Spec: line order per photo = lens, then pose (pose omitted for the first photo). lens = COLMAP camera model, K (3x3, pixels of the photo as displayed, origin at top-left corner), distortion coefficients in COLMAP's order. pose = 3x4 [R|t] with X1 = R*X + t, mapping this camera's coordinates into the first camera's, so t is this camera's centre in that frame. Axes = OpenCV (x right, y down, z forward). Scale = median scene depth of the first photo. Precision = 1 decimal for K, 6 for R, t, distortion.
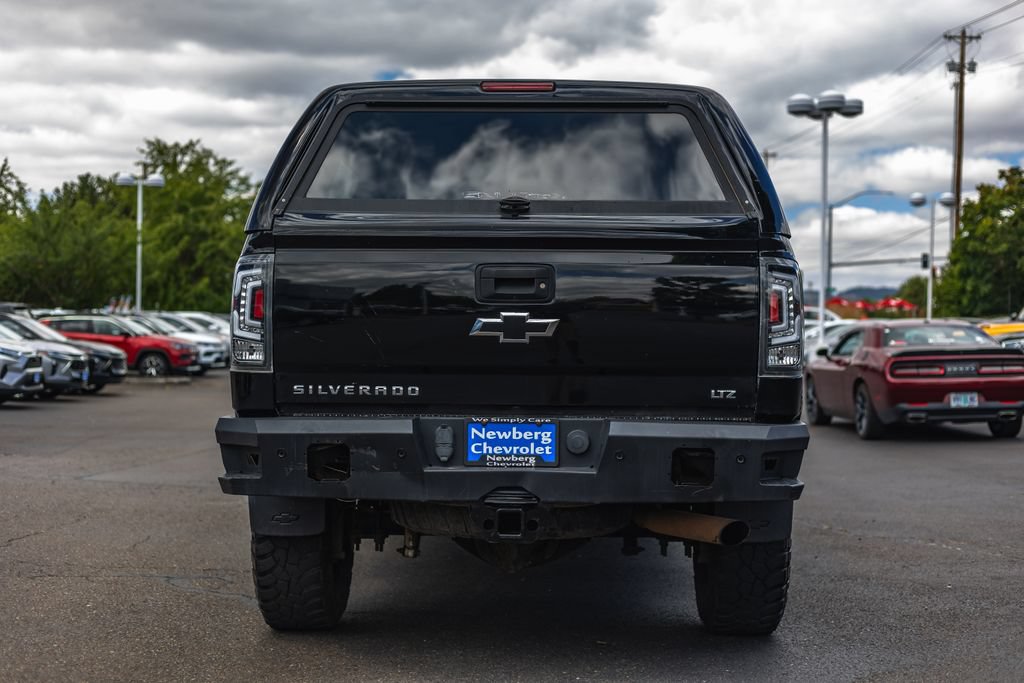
lens RADIAL K [[1506.9, 0, 512.9], [0, 1506.9, 344.8], [0, 0, 1]] dist [0.047501, 0.000000]
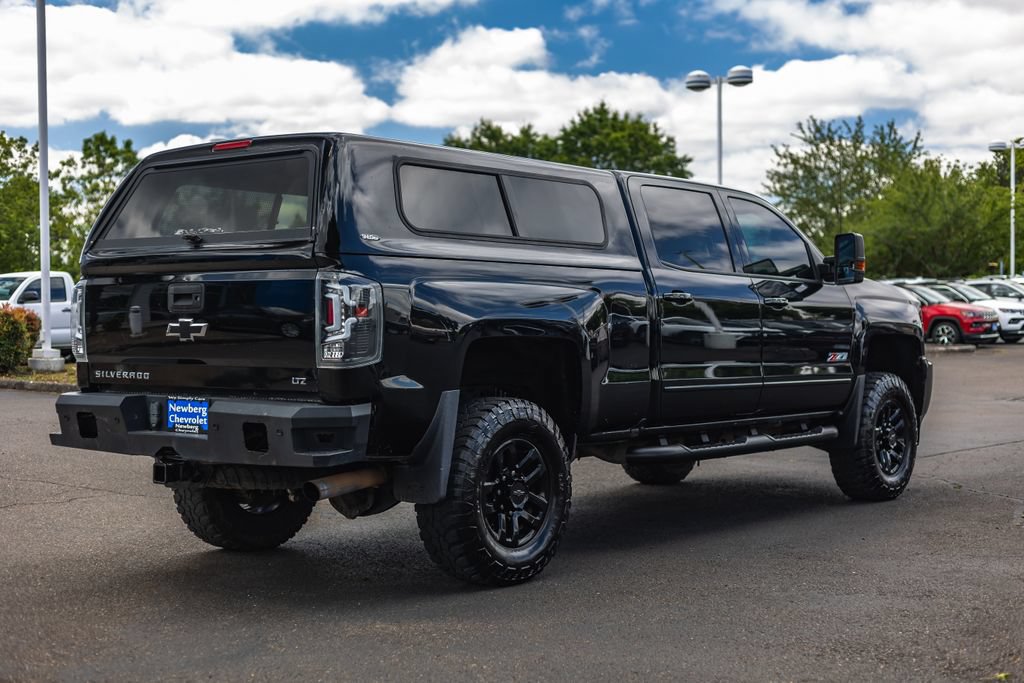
lens RADIAL K [[1506.9, 0, 512.4], [0, 1506.9, 342.2], [0, 0, 1]] dist [0.047501, 0.000000]
pose [[0.796498, -0.002564, -0.604635, 0.135624], [0.016237, 0.999721, 0.017150, -0.002407], [0.604423, -0.023477, 0.796318, 0.013202]]
